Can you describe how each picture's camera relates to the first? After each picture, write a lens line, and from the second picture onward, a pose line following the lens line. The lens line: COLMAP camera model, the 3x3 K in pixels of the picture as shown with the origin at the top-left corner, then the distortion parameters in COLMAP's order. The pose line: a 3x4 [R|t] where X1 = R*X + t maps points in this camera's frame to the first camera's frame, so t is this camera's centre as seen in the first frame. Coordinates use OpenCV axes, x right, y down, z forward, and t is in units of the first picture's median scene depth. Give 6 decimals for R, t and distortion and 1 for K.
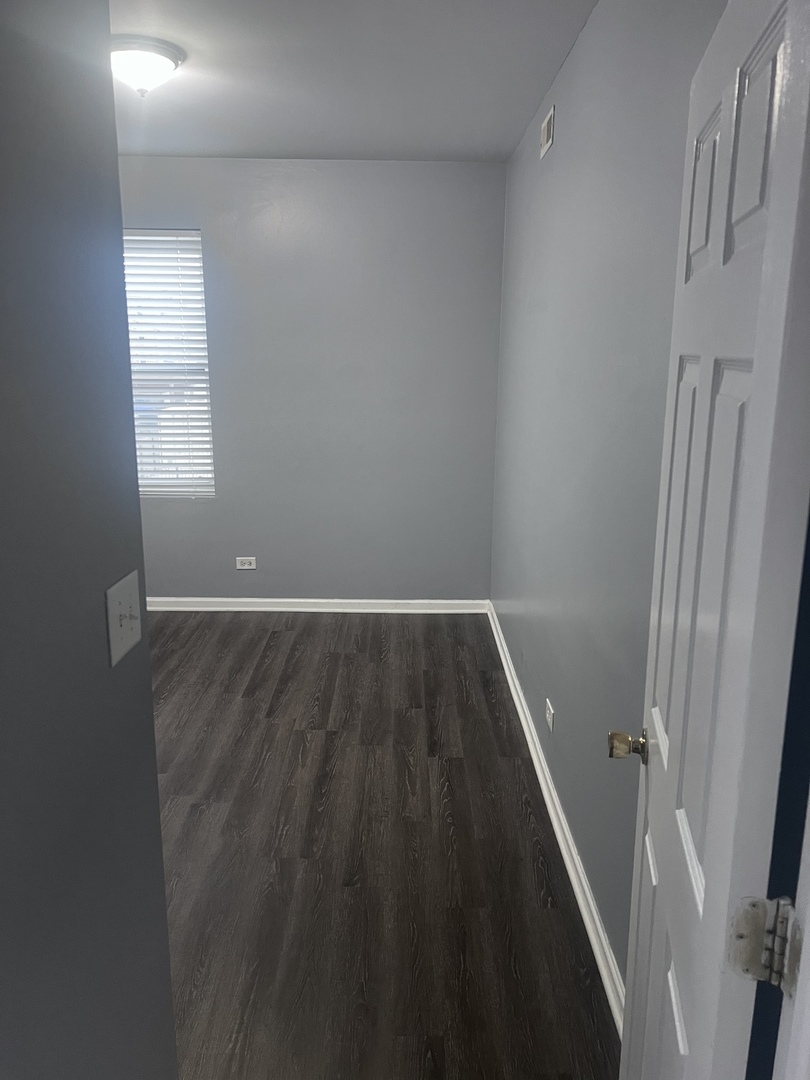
lens RADIAL K [[813.9, 0, 401.9], [0, 813.9, 535.5], [0, 0, 1]] dist [0.035510, -0.033857]
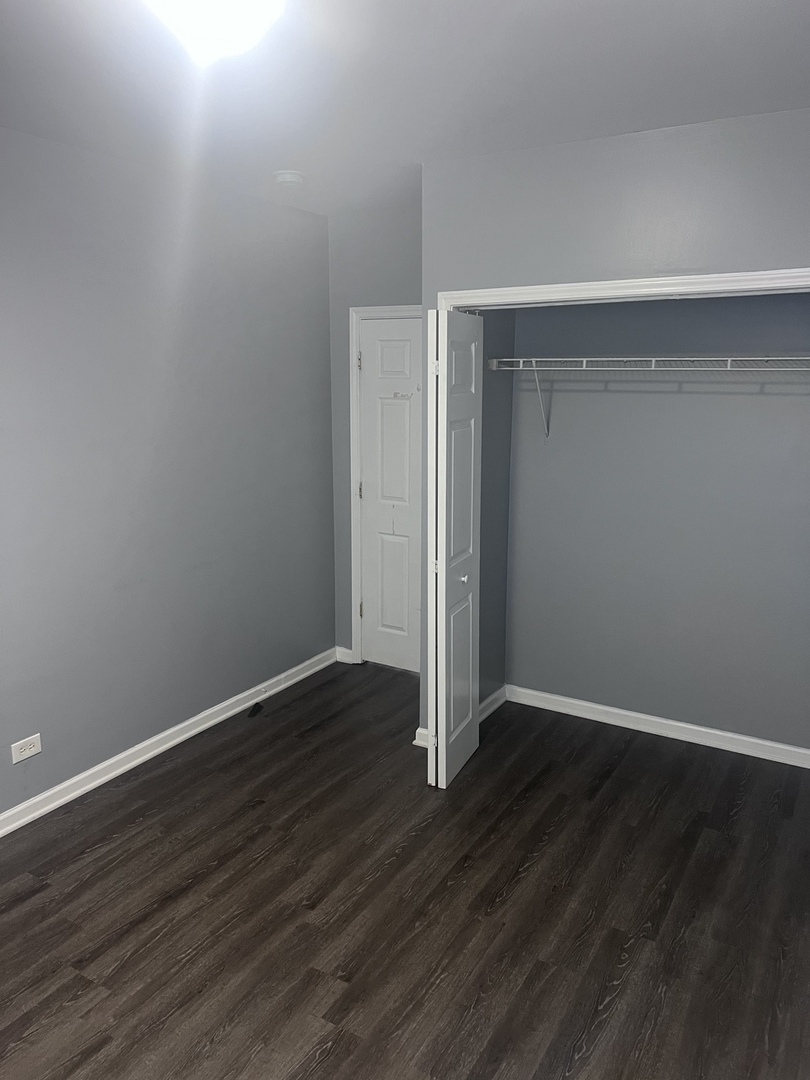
lens RADIAL K [[813.9, 0, 405.3], [0, 813.9, 539.2], [0, 0, 1]] dist [0.035510, -0.033857]
pose [[-0.866101, -0.108532, 0.487945, -0.698412], [0.108153, 0.912337, 0.394898, -0.377696], [-0.488029, 0.394794, -0.778438, 1.394308]]
